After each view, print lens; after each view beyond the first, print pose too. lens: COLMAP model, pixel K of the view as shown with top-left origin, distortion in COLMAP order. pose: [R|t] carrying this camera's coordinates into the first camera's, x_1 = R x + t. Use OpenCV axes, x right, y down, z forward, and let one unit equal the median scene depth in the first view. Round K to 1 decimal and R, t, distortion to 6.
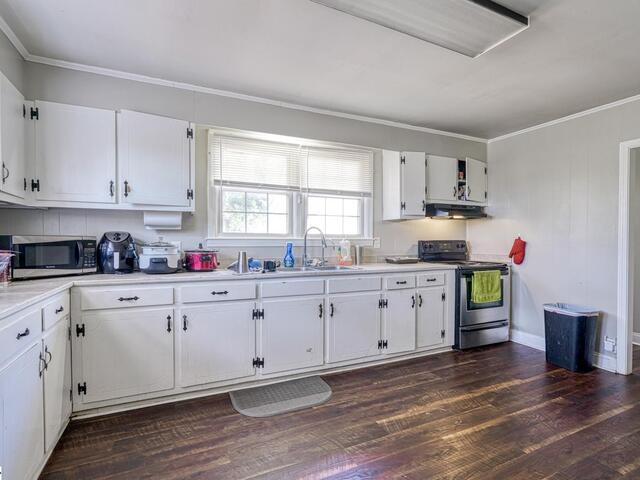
lens RADIAL K [[320.7, 0, 318.5], [0, 320.7, 246.5], [0, 0, 1]] dist [0.004627, 0.002249]
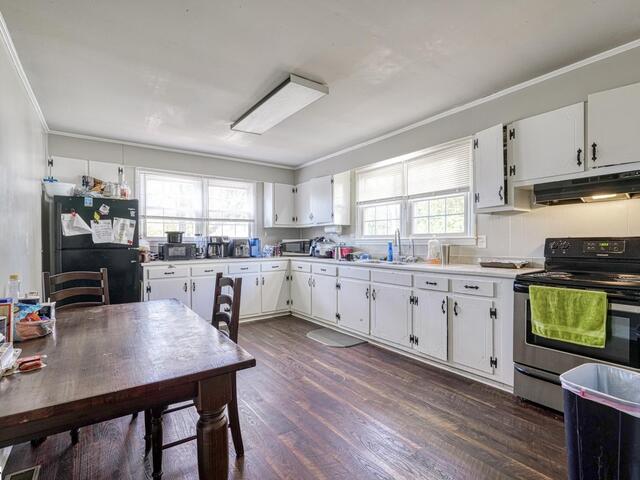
lens RADIAL K [[320.7, 0, 319.7], [0, 320.7, 239.8], [0, 0, 1]] dist [0.004627, 0.002249]
pose [[0.196207, -0.007671, -0.980533, 1.166115], [-0.006912, 0.999934, -0.009206, -0.006656], [0.980538, 0.008584, 0.196141, 0.497504]]
